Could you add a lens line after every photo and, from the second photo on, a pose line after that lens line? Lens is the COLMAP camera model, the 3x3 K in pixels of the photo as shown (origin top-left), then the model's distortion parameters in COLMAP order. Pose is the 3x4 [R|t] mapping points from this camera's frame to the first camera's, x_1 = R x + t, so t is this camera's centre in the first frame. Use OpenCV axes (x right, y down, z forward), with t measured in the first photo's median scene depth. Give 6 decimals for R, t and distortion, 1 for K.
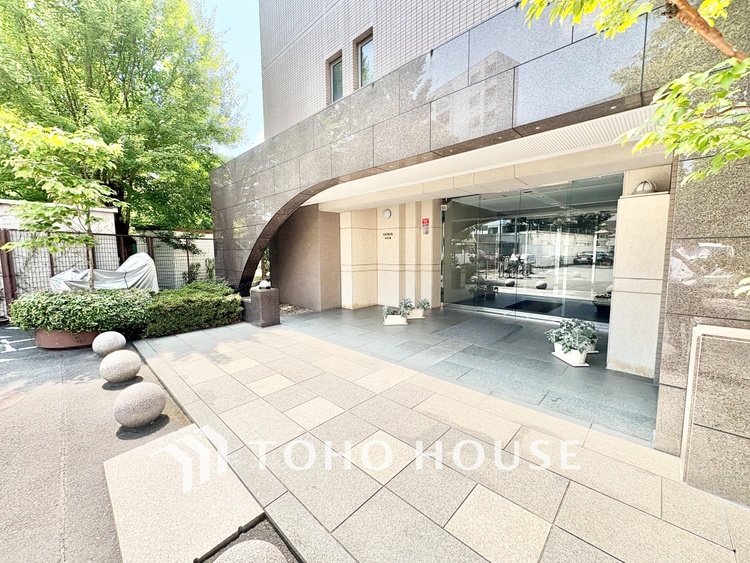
lens RADIAL K [[299.2, 0, 375.0], [0, 299.2, 281.5], [0, 0, 1]] dist [-0.000829, -0.000136]
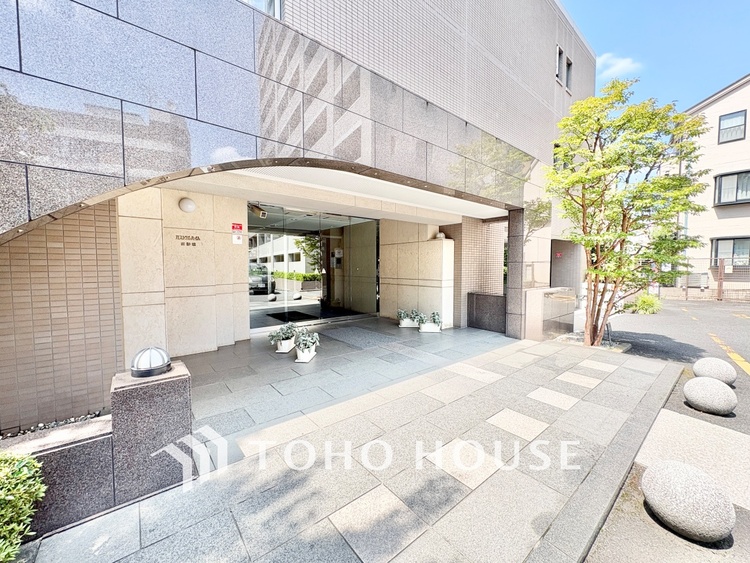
lens RADIAL K [[299.7, 0, 377.0], [0, 299.7, 282.2], [0, 0, 1]] dist [-0.002336, 0.000513]
pose [[0.113237, -0.044506, 0.992571, -0.677539], [0.096952, 0.994724, 0.033541, -0.063542], [-0.988826, 0.092434, 0.116955, 0.701751]]
